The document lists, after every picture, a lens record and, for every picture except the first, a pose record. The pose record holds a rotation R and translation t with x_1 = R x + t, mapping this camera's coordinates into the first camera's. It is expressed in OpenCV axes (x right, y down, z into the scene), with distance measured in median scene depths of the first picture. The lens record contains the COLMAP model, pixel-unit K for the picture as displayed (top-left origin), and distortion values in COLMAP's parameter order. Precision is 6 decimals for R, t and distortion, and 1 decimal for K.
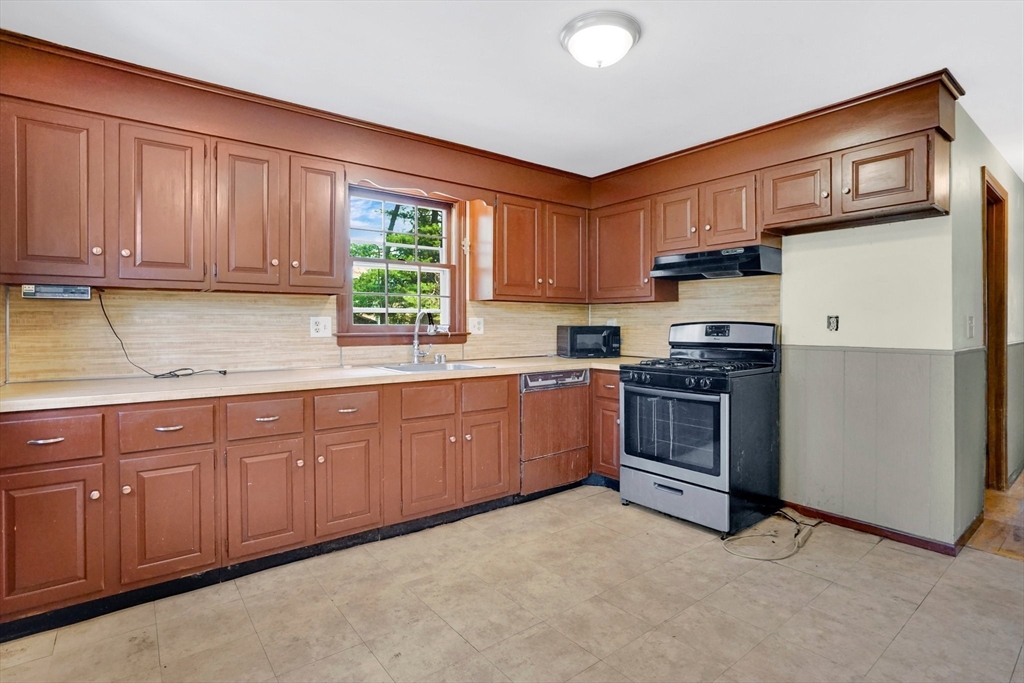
lens RADIAL K [[496.3, 0, 505.7], [0, 496.3, 331.9], [0, 0, 1]] dist [-0.046940, 0.011679]
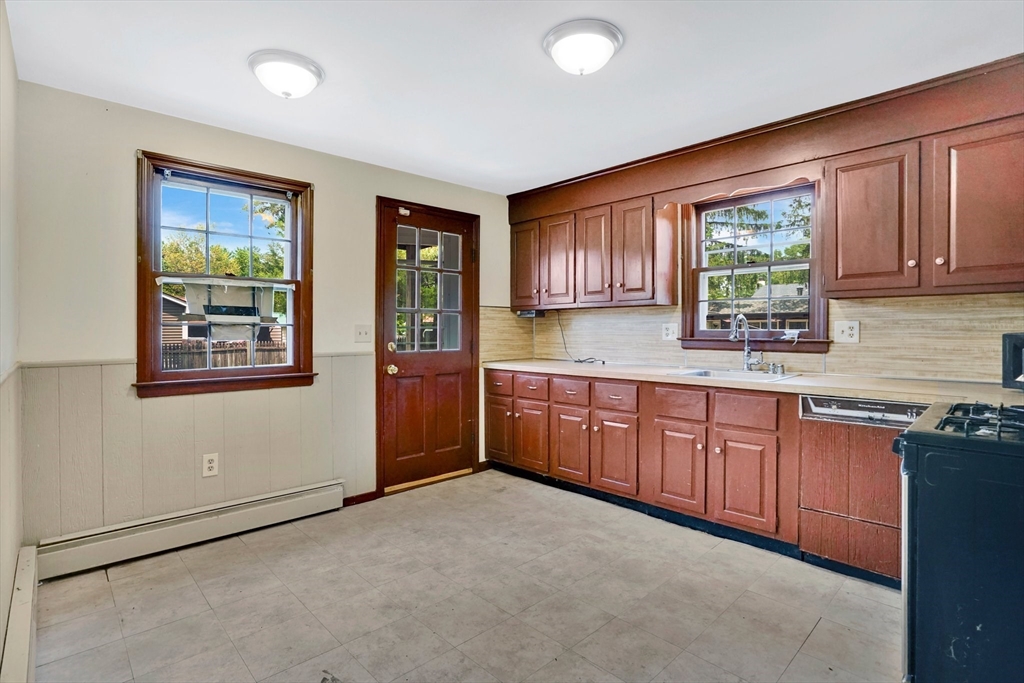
lens RADIAL K [[496.3, 0, 514.8], [0, 496.3, 336.6], [0, 0, 1]] dist [-0.046940, 0.011679]
pose [[0.118574, 0.015010, -0.992832, 0.805996], [-0.013474, 0.999818, 0.013506, -0.010295], [0.992854, 0.011776, 0.118754, 0.506661]]
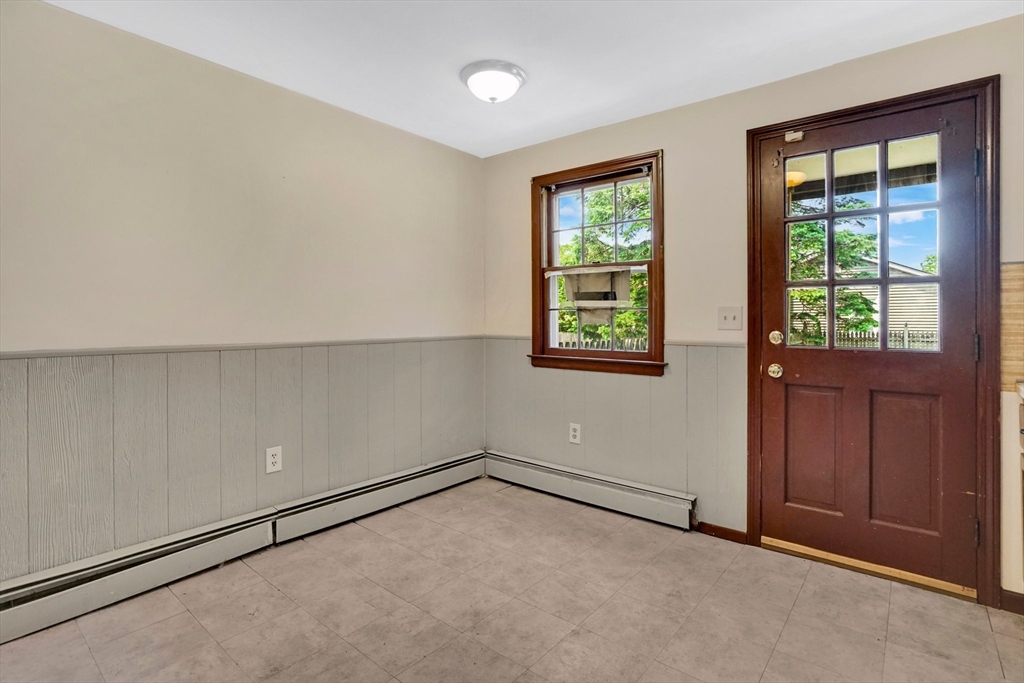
lens RADIAL K [[496.3, 0, 524.8], [0, 496.3, 318.4], [0, 0, 1]] dist [-0.046940, 0.011679]
pose [[-0.969079, 0.001889, -0.246742, 0.170109], [-0.002368, 0.999853, 0.016956, -0.011136], [0.246738, 0.017016, -0.968933, 1.063708]]
